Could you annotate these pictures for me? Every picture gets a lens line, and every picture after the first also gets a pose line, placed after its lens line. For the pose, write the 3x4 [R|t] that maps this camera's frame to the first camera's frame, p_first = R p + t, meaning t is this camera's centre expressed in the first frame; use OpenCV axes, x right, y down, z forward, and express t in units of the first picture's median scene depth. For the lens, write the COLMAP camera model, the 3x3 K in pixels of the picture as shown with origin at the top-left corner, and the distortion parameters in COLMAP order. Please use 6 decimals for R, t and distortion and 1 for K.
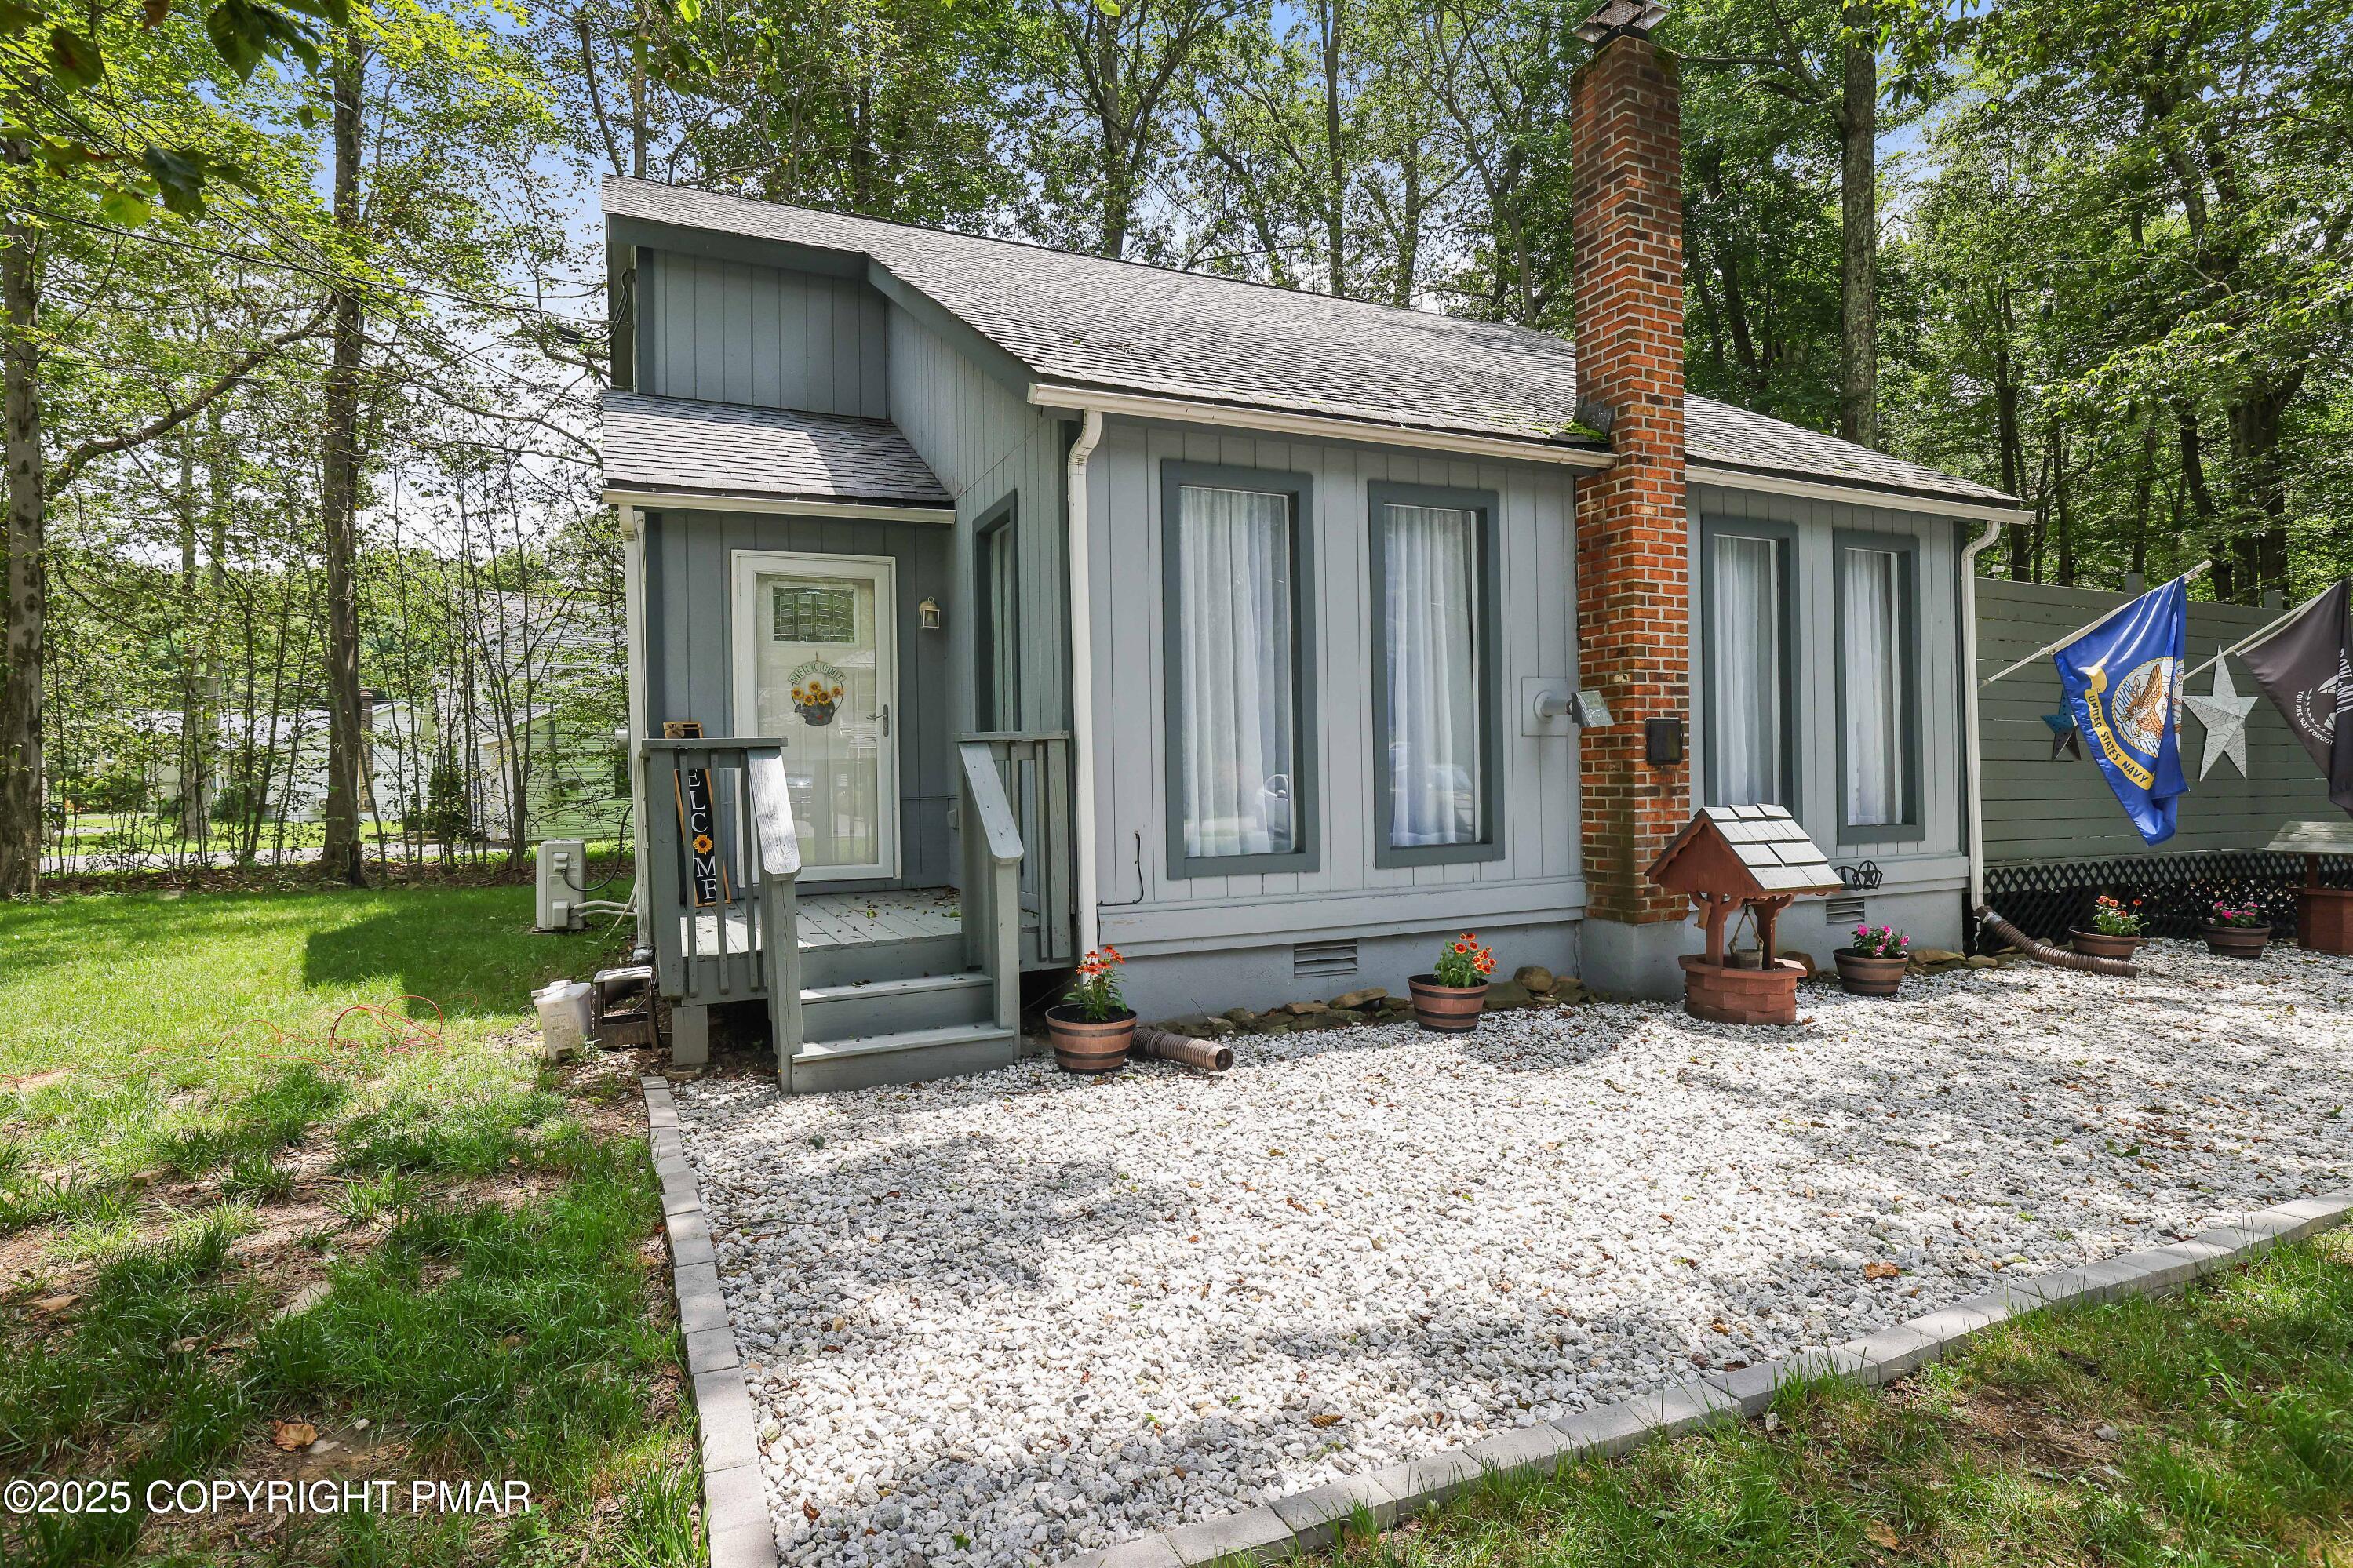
lens RADIAL K [[1233.3, 0, 1176.5], [0, 1233.3, 784.0], [0, 0, 1]] dist [0.000026, -0.000003]
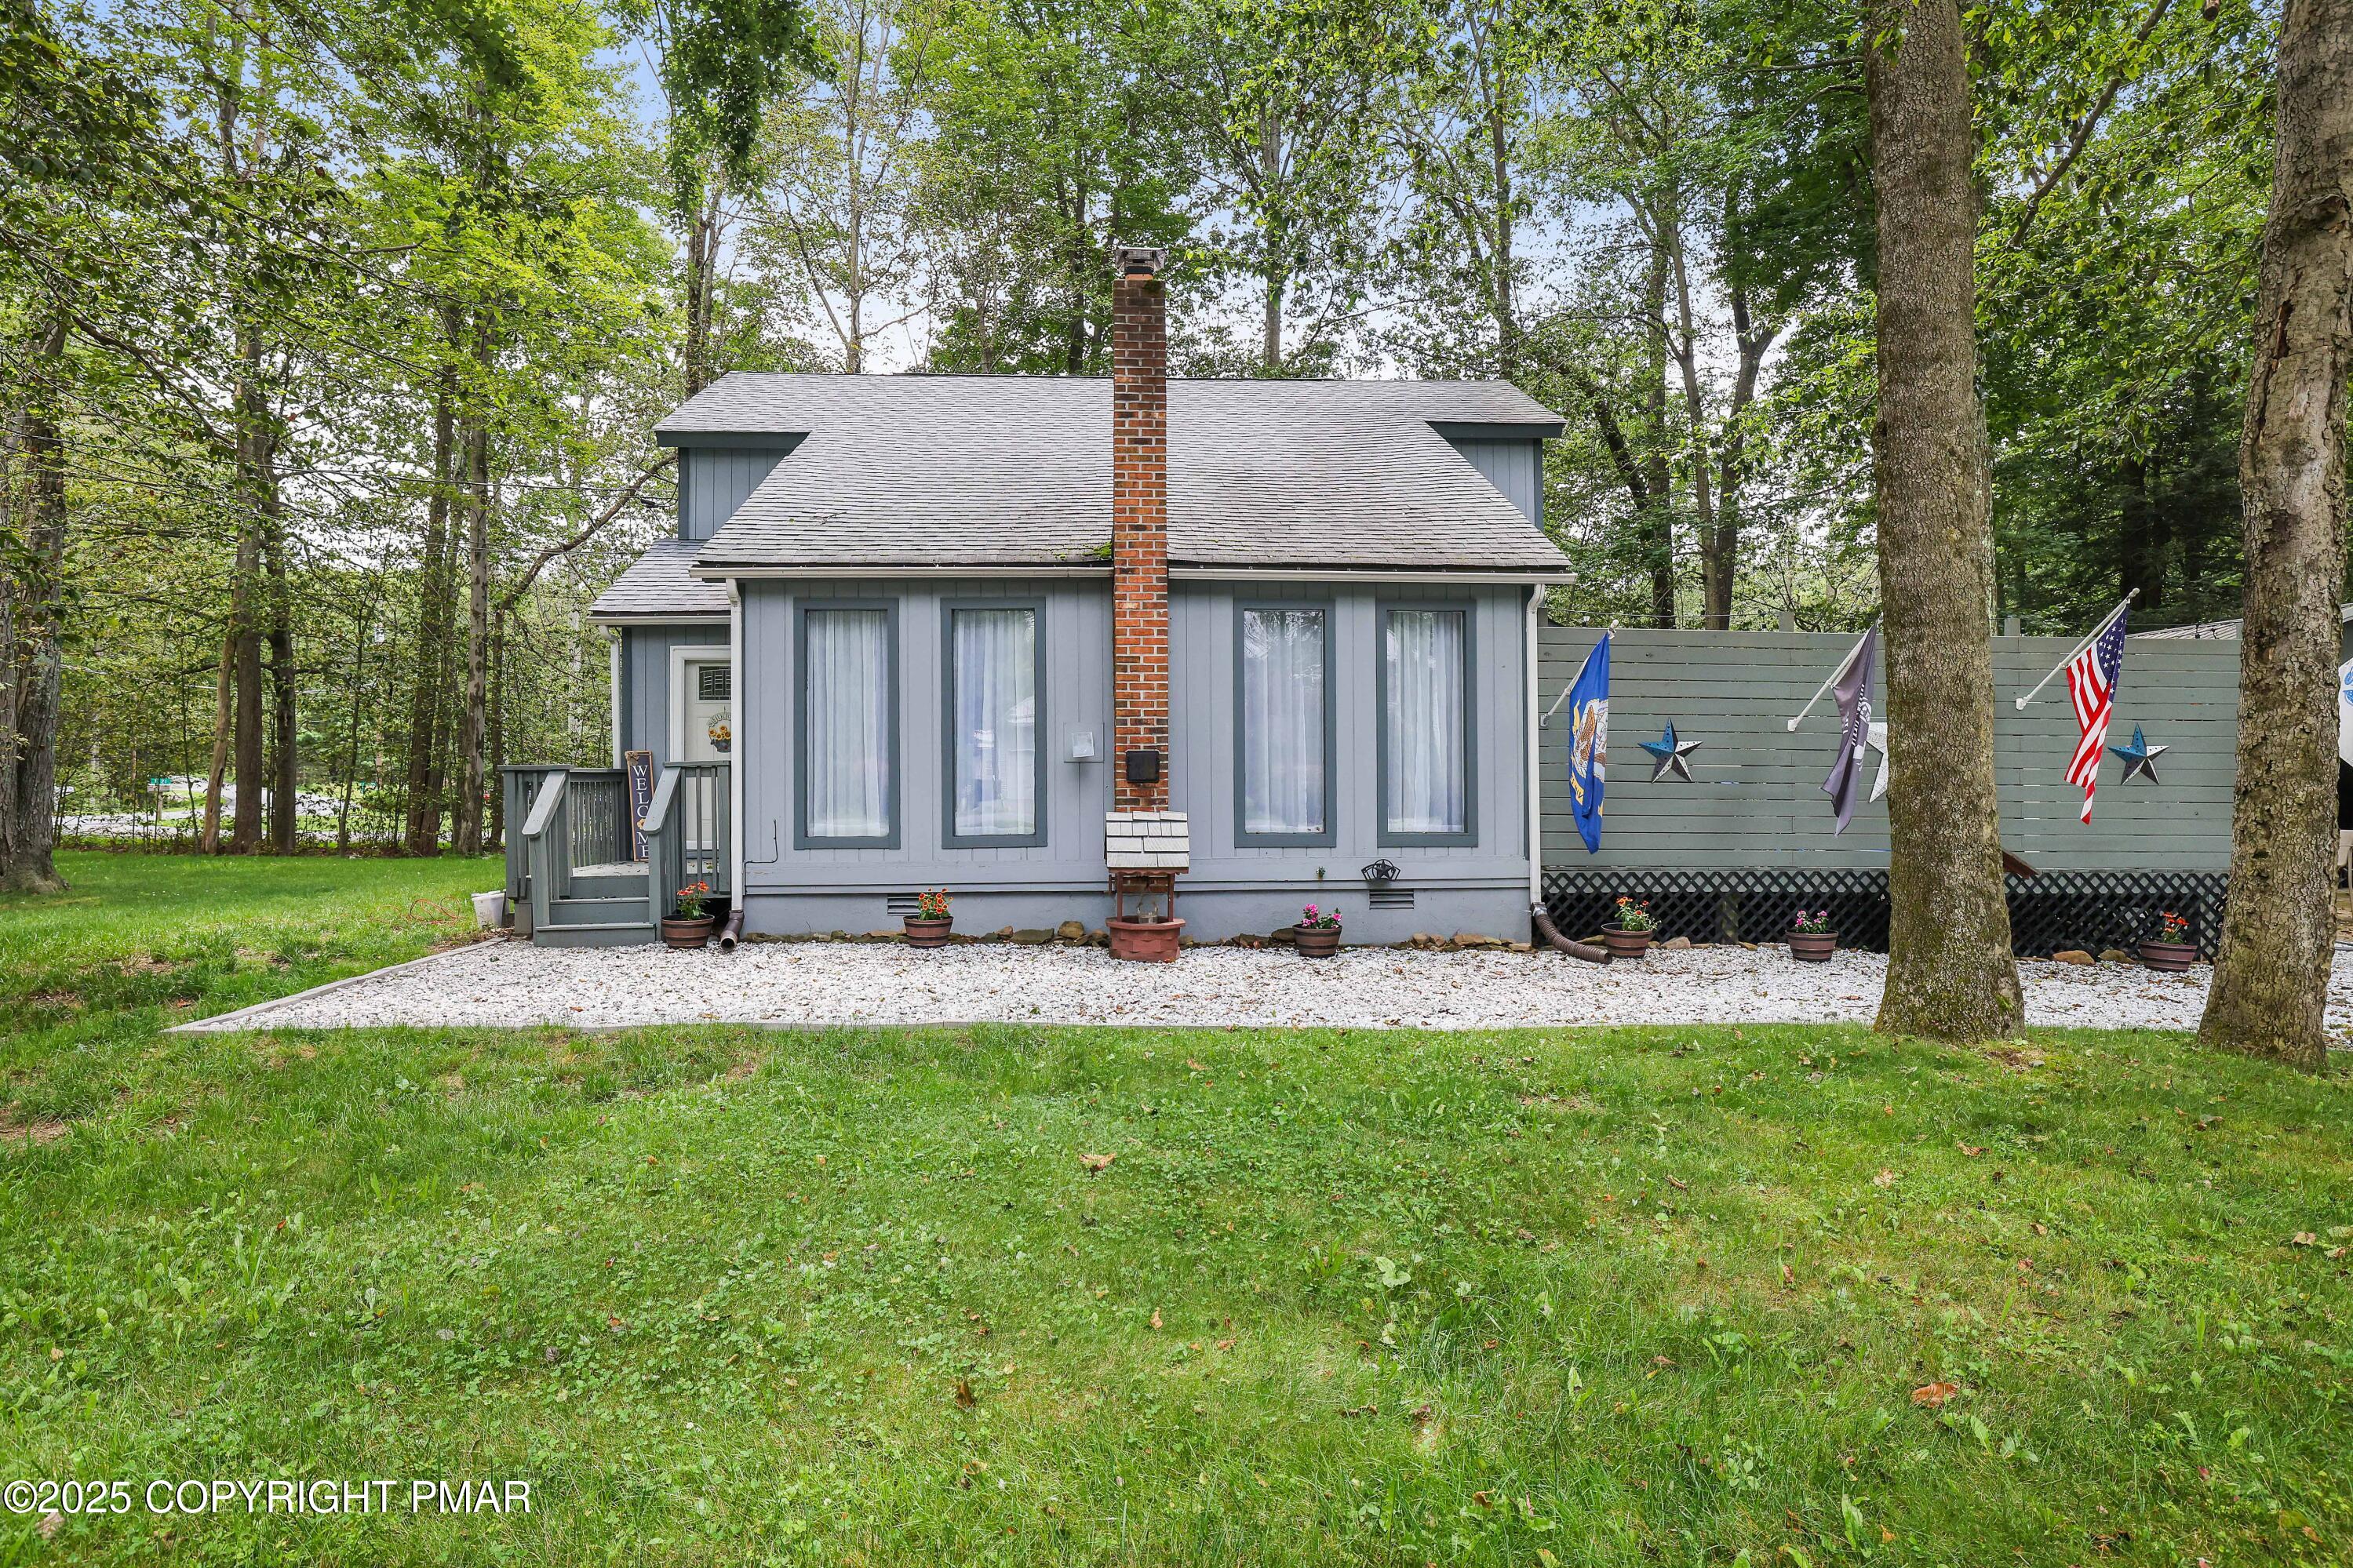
lens RADIAL K [[1209.6, 0, 1202.0], [0, 1209.6, 768.8], [0, 0, 1]] dist [-0.001214, 0.000060]
pose [[0.934621, 0.006935, -0.355577, 0.905564], [-0.011223, 0.999887, -0.009998, -0.018183], [0.355467, 0.013335, 0.934594, -0.264444]]
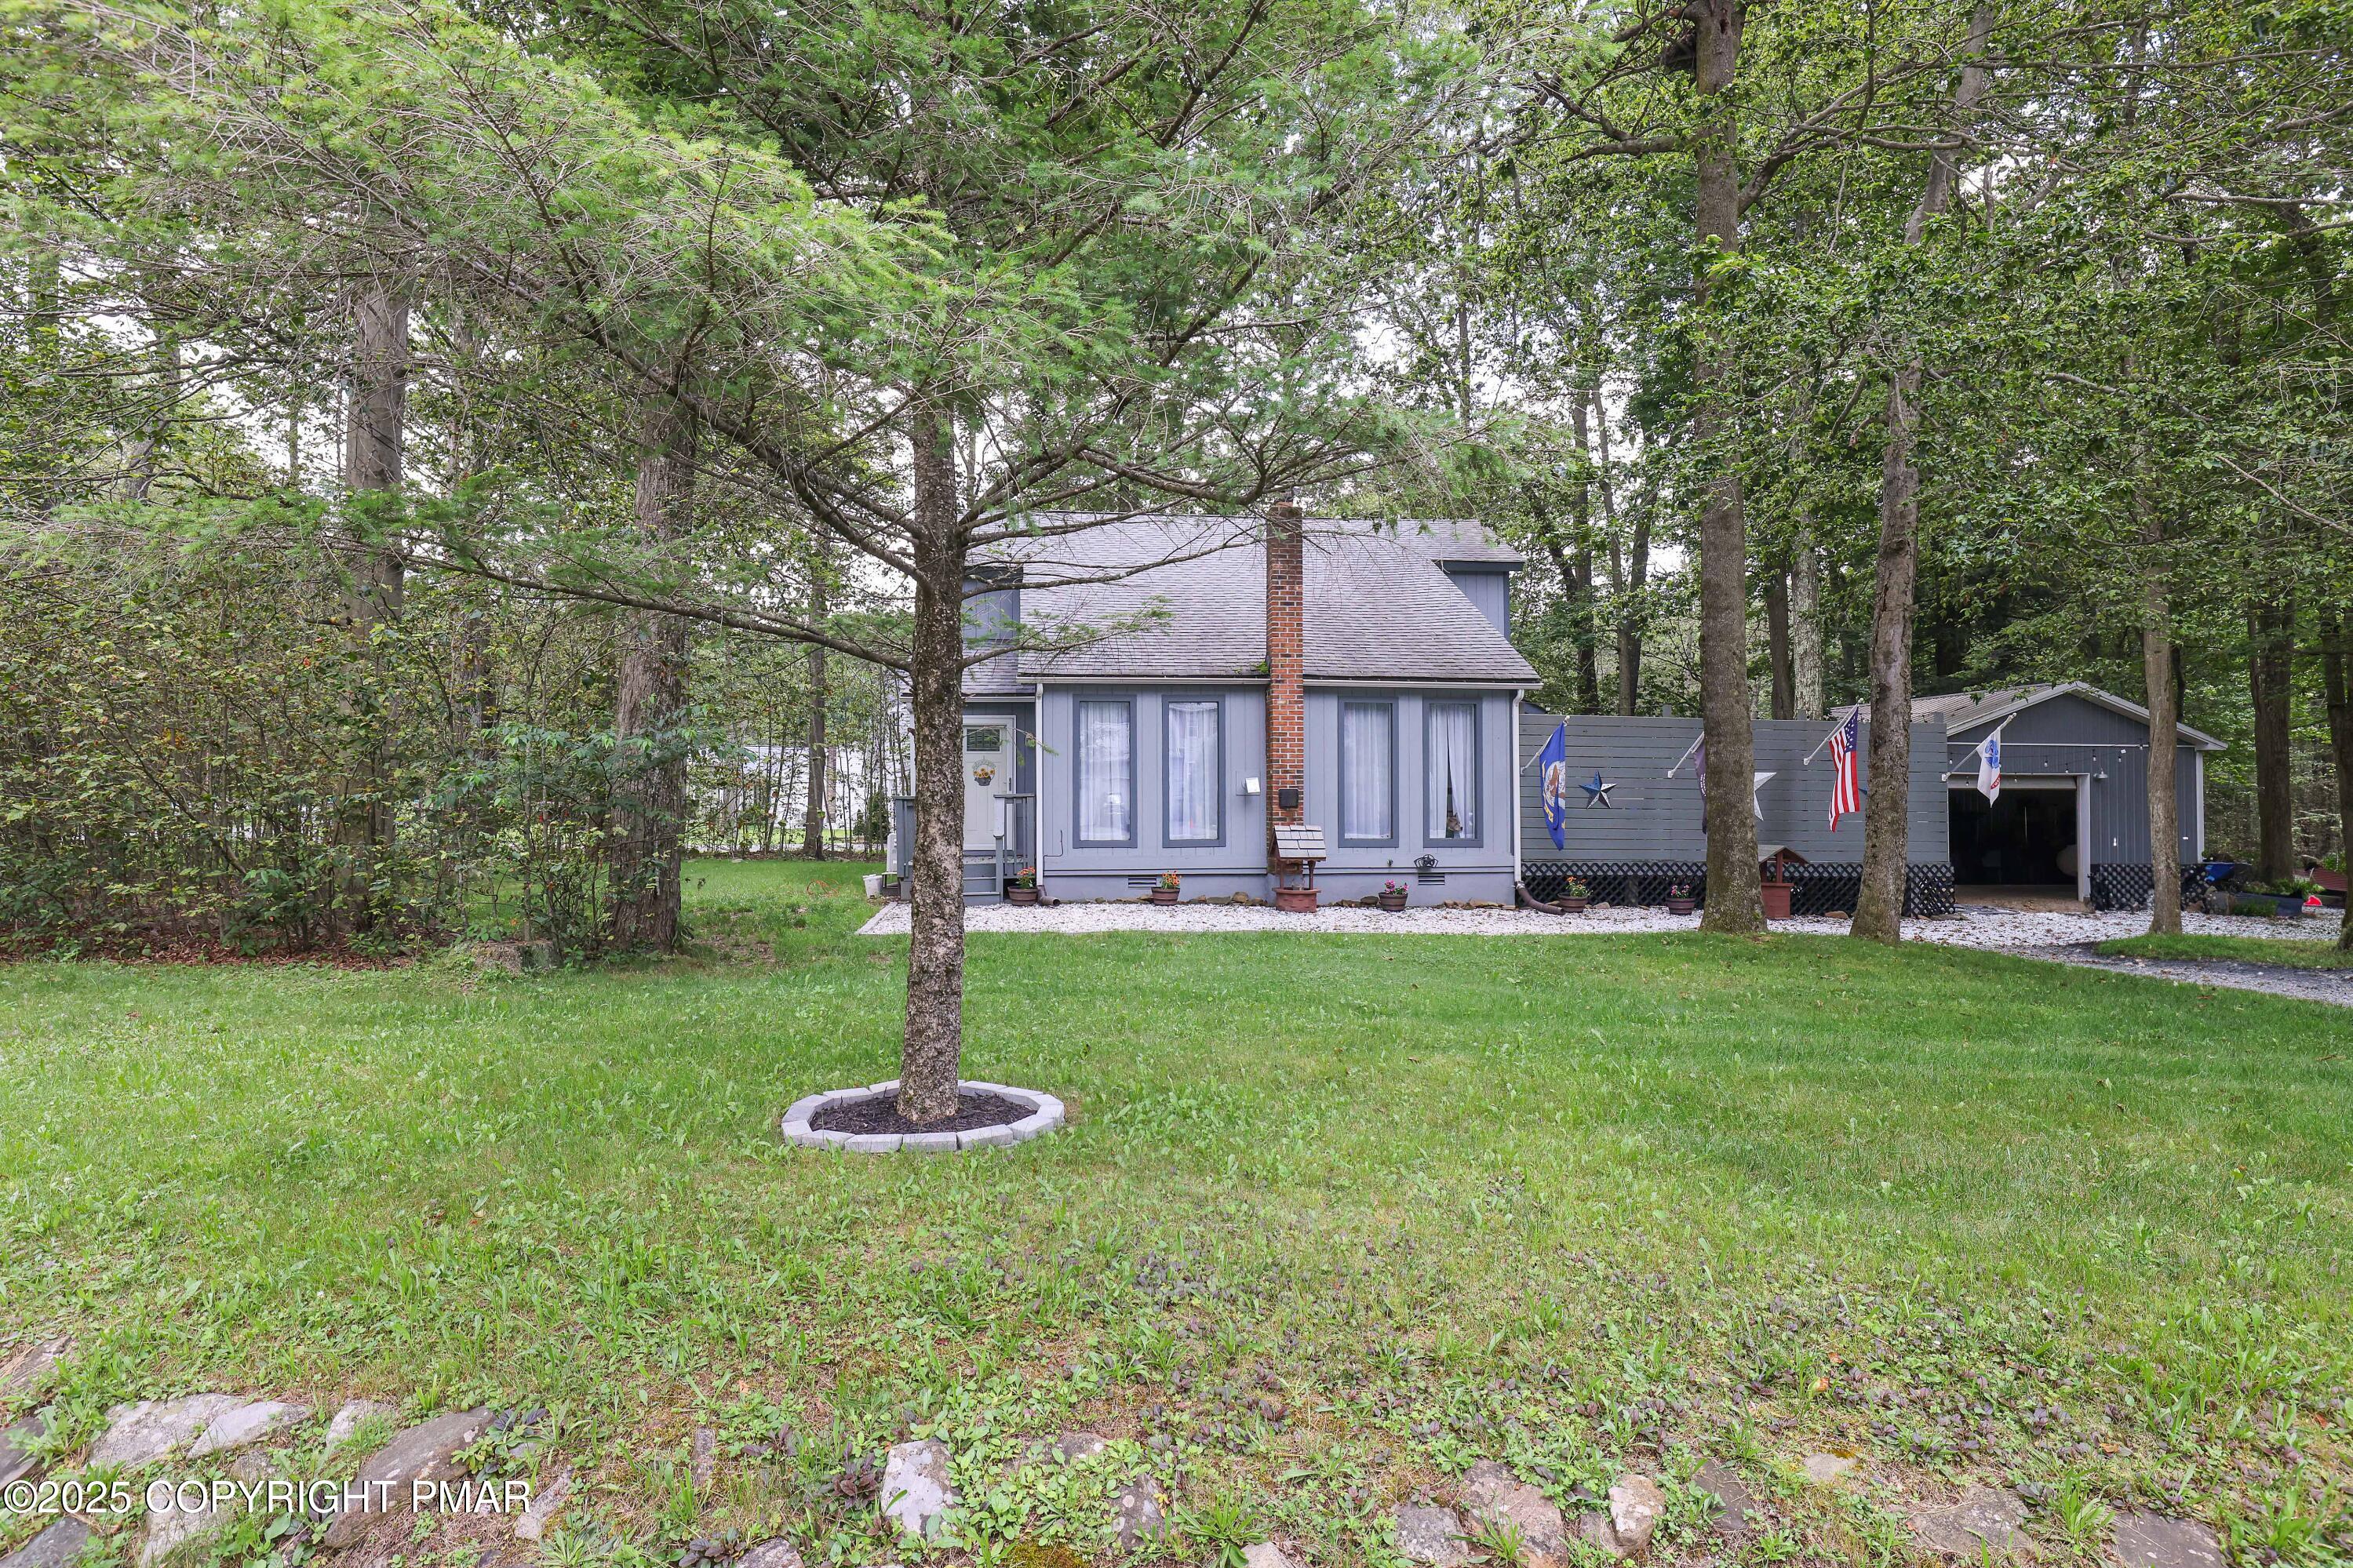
lens RADIAL K [[1233.3, 0, 1176.5], [0, 1233.3, 784.0], [0, 0, 1]] dist [0.000026, -0.000003]
pose [[0.951324, 0.008767, -0.308068, 0.873865], [-0.014300, 0.999774, -0.015707, -0.021319], [0.307861, 0.019348, 0.951235, -1.262013]]
